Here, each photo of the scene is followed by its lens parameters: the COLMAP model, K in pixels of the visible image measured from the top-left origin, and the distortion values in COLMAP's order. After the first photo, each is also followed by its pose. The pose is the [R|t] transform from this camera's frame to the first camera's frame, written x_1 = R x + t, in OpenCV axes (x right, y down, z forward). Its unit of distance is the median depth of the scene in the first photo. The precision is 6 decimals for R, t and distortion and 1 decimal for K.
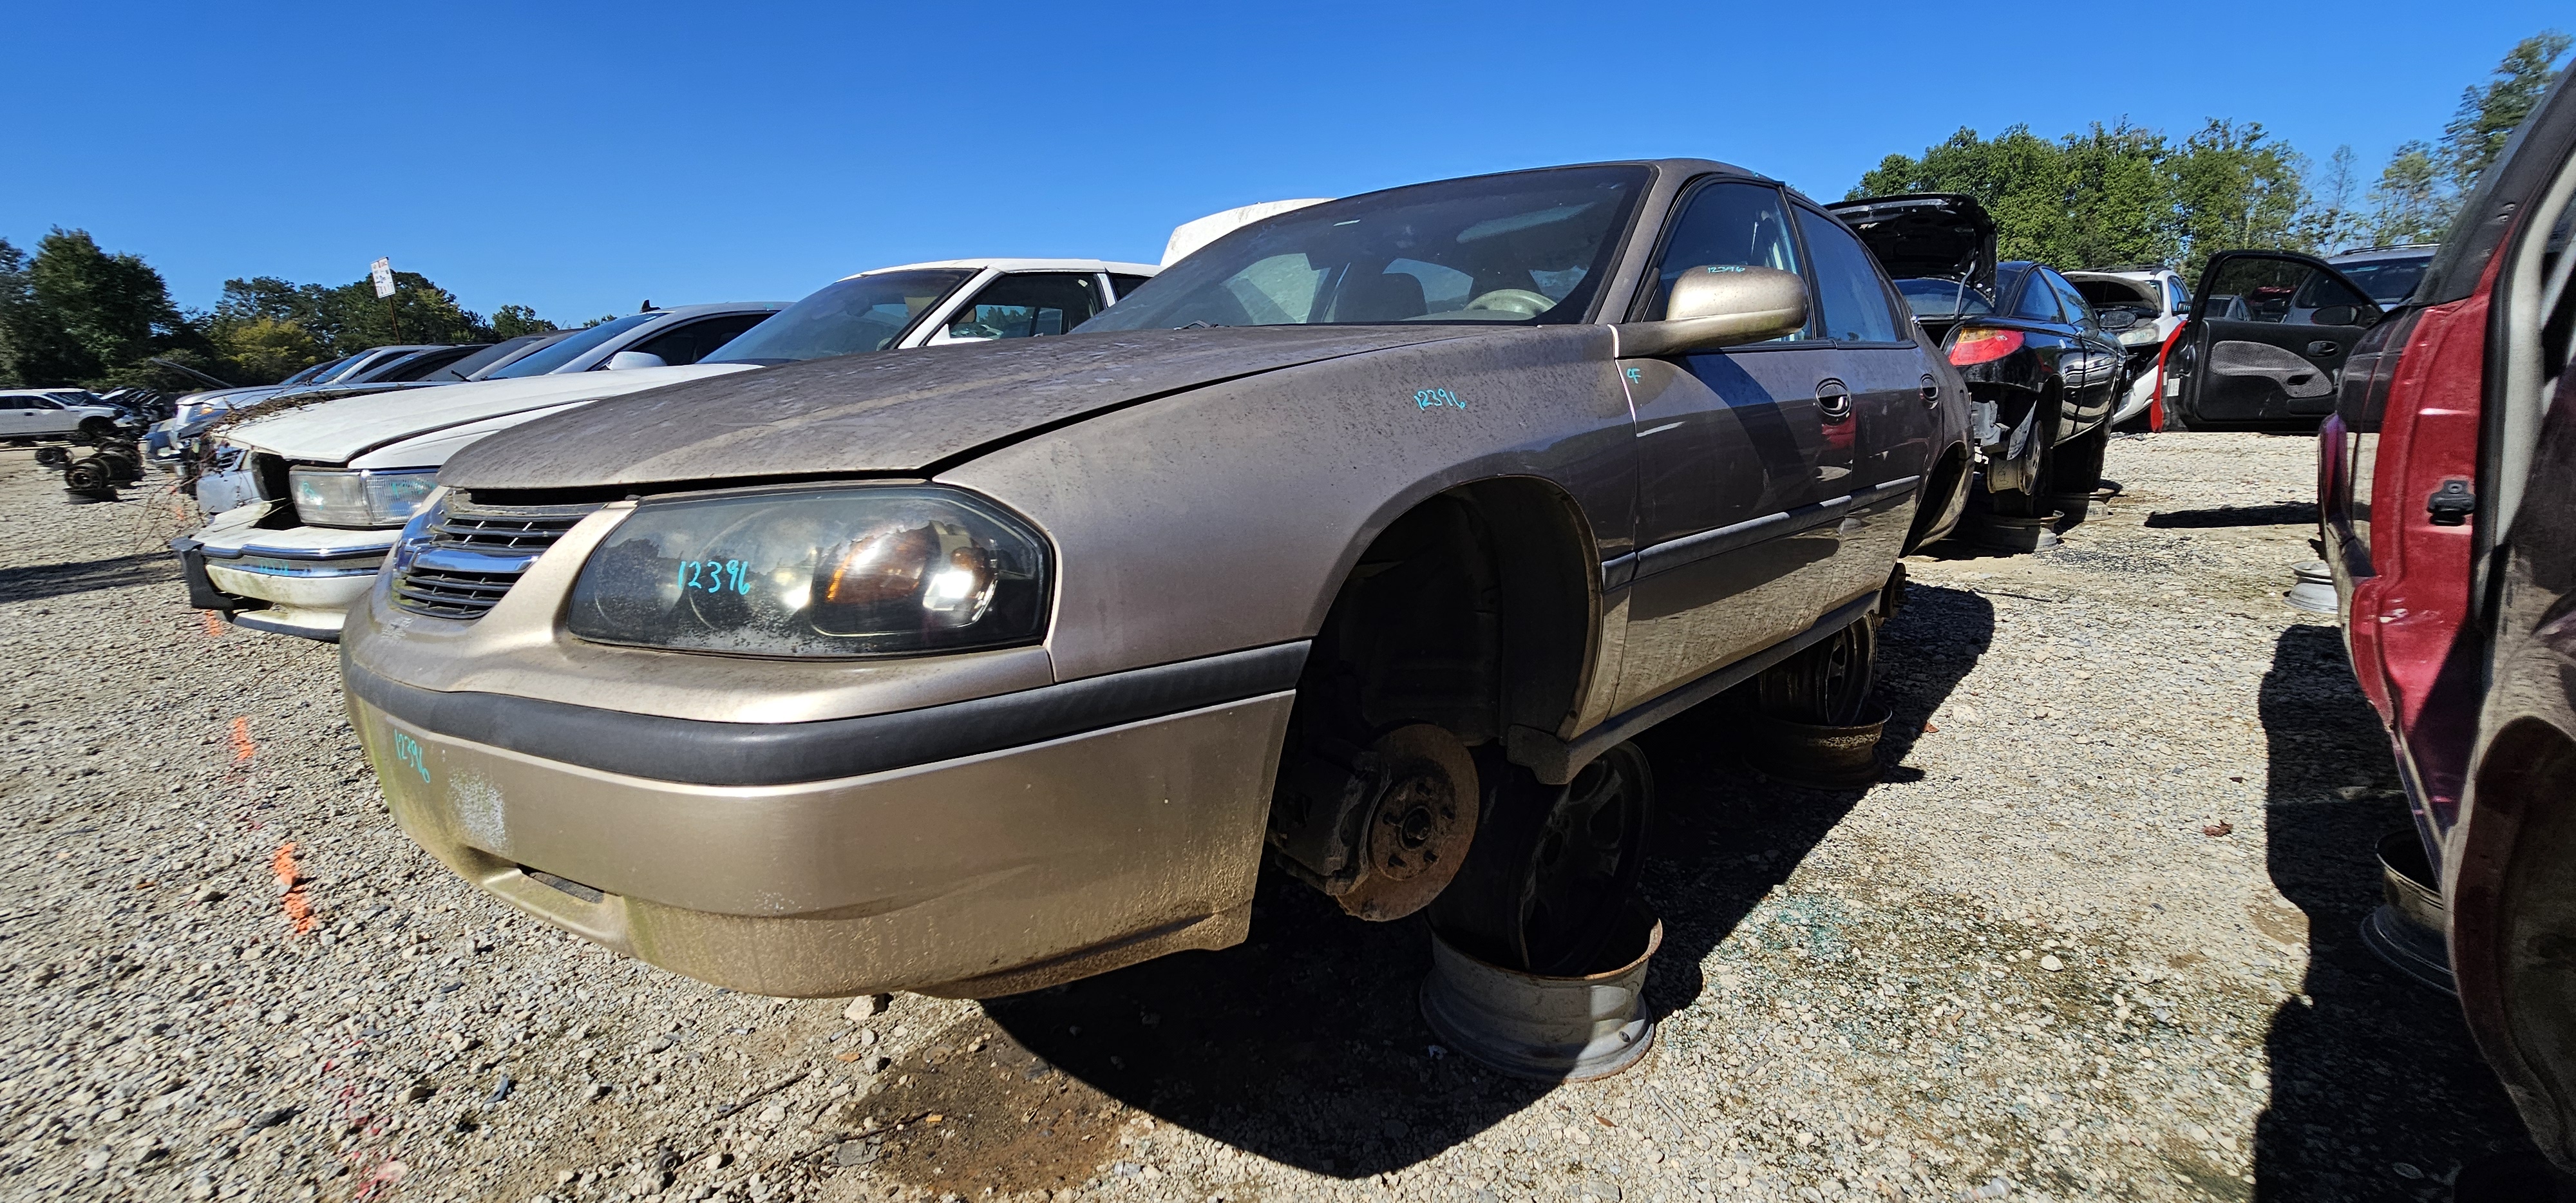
lens RADIAL K [[1033.0, 0, 1304.0], [0, 1033.0, 609.1], [0, 0, 1]] dist [-0.001375, -0.000746]
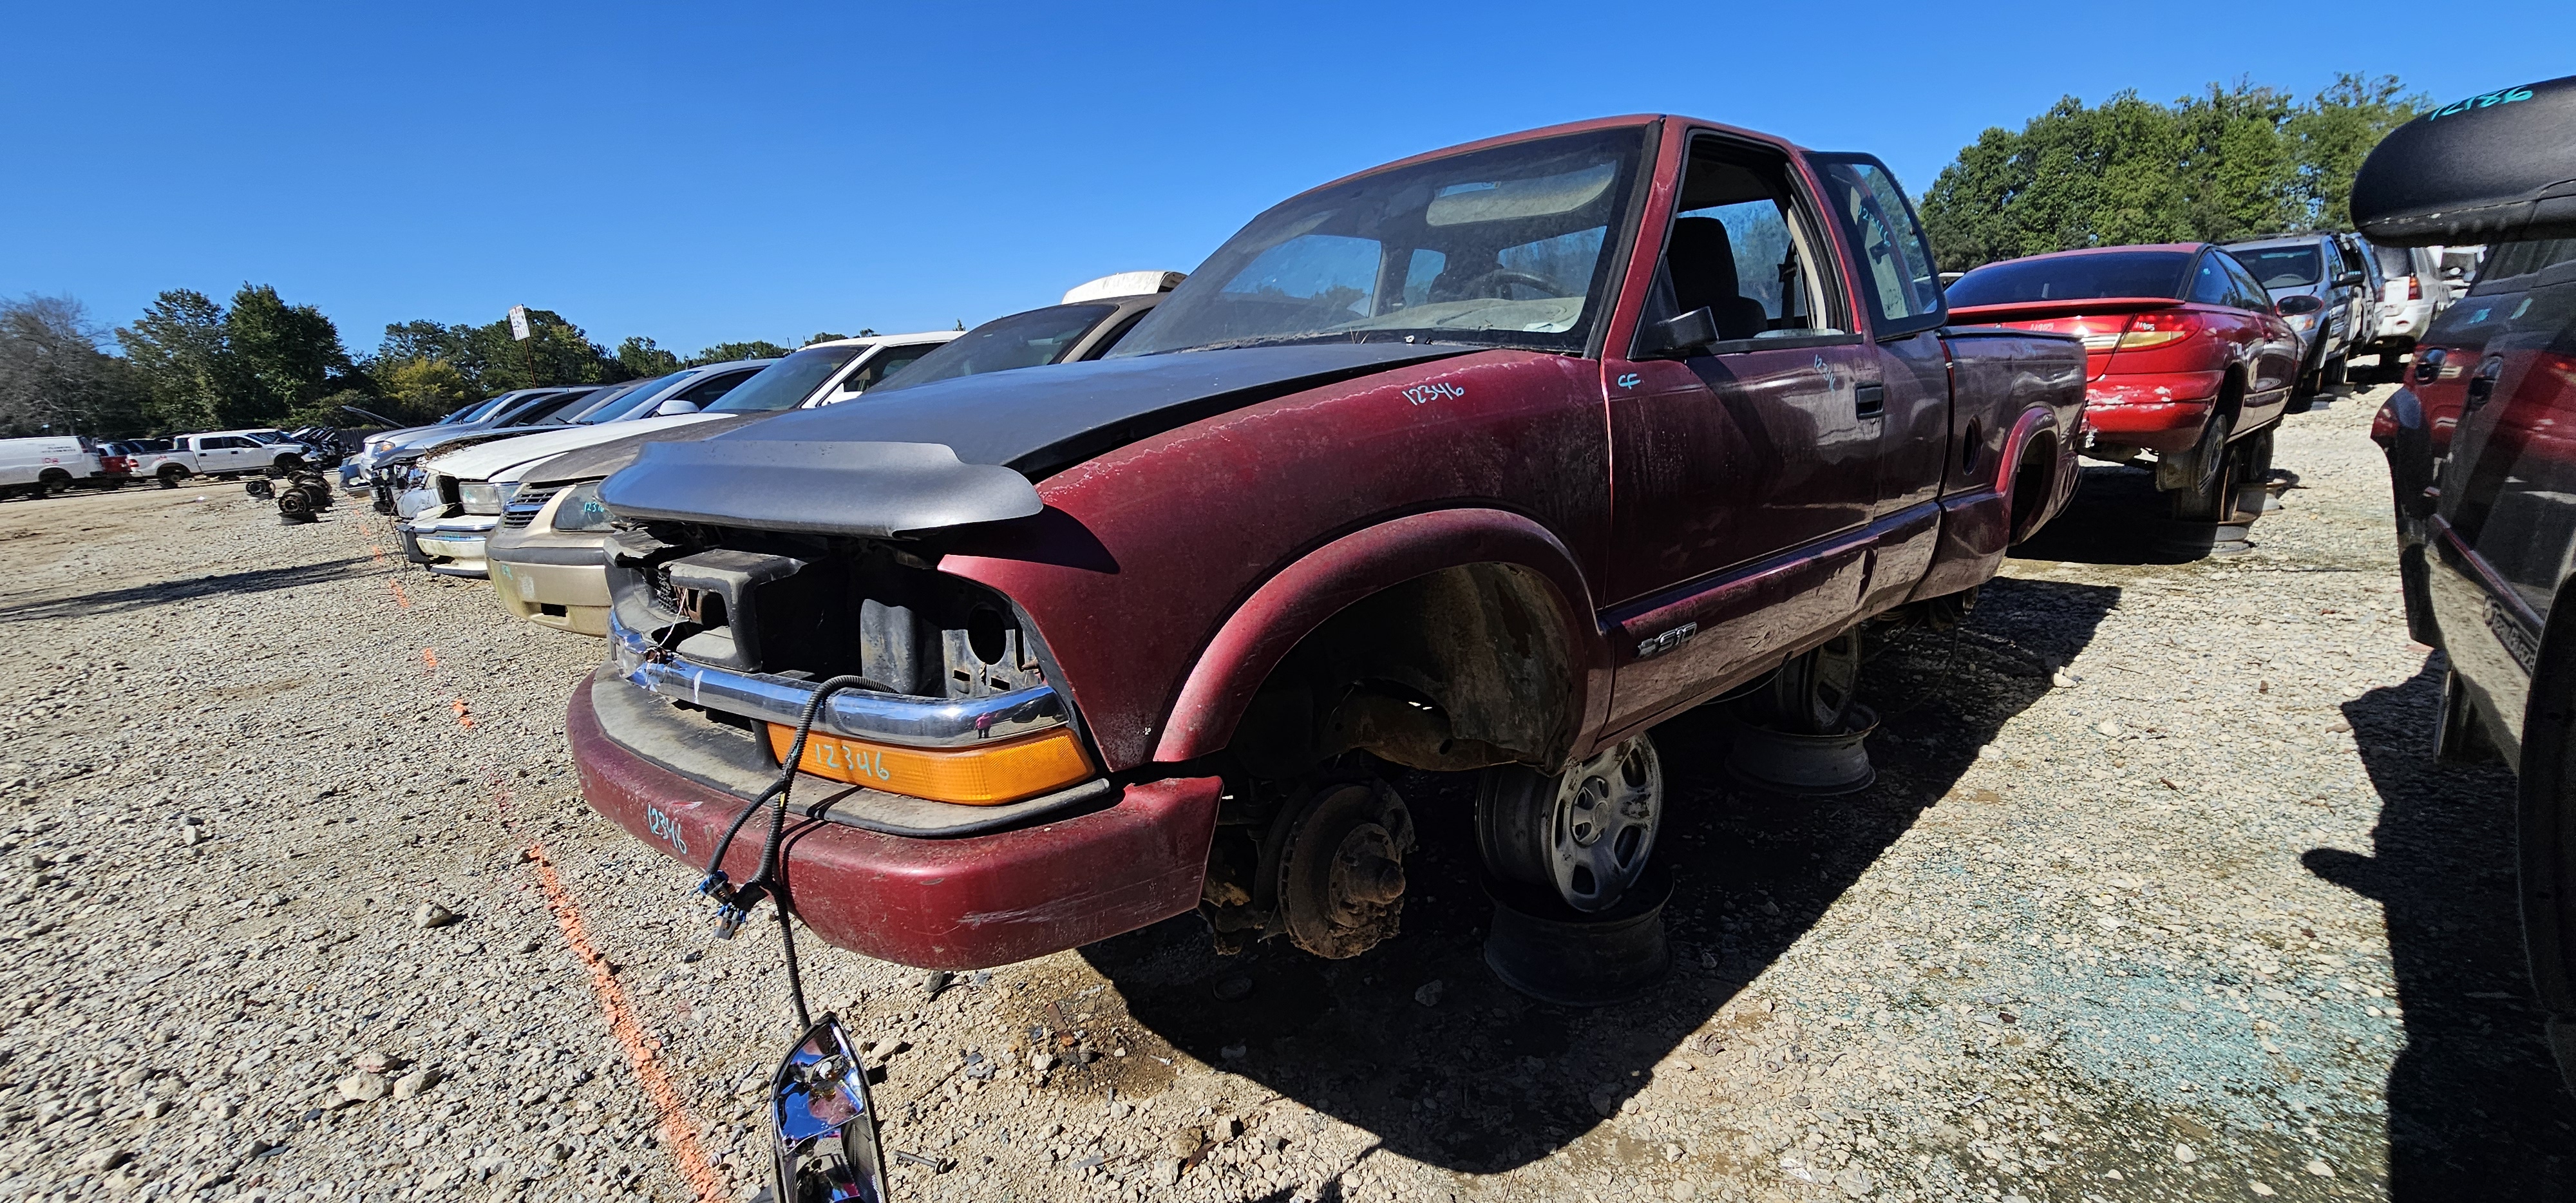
lens RADIAL K [[1039.7, 0, 1305.6], [0, 1039.7, 610.4], [0, 0, 1]] dist [-0.003293, -0.000487]
pose [[0.996349, -0.014809, -0.084075, 0.023224], [0.014551, 0.999887, -0.003692, 0.004096], [0.084120, 0.002455, 0.996453, -0.024716]]
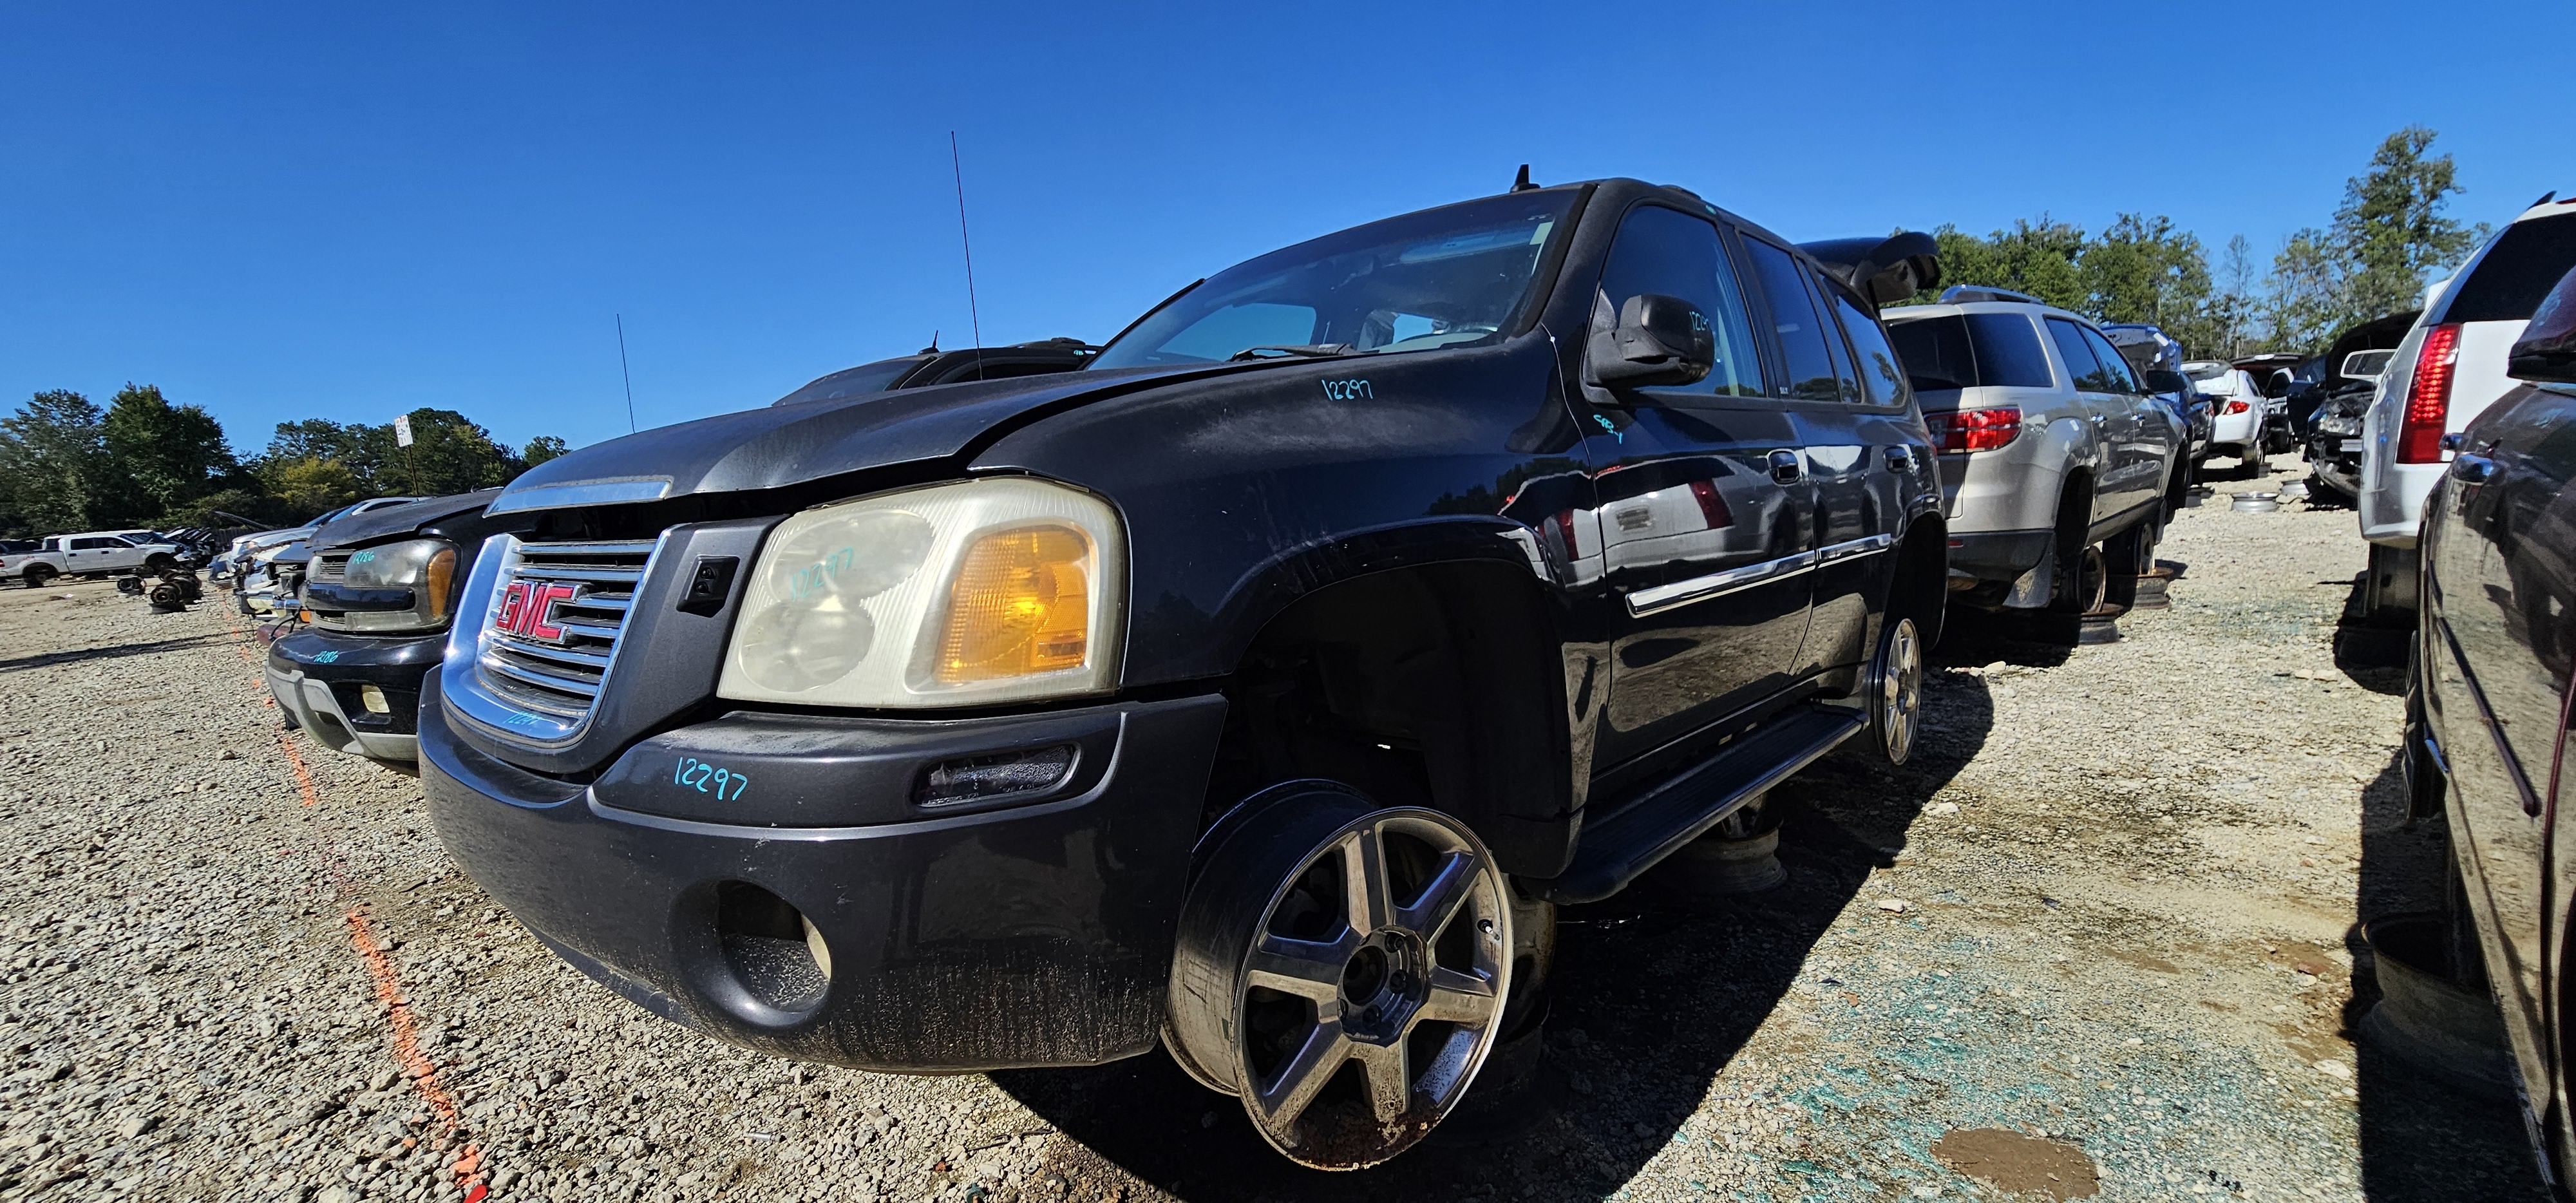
lens RADIAL K [[1039.7, 0, 1305.6], [0, 1039.7, 610.4], [0, 0, 1]] dist [-0.003293, -0.000487]
pose [[0.999392, -0.030166, -0.017486, 0.075776], [0.028389, 0.995147, -0.094215, 0.013213], [0.020244, 0.093661, 0.995398, -0.071004]]
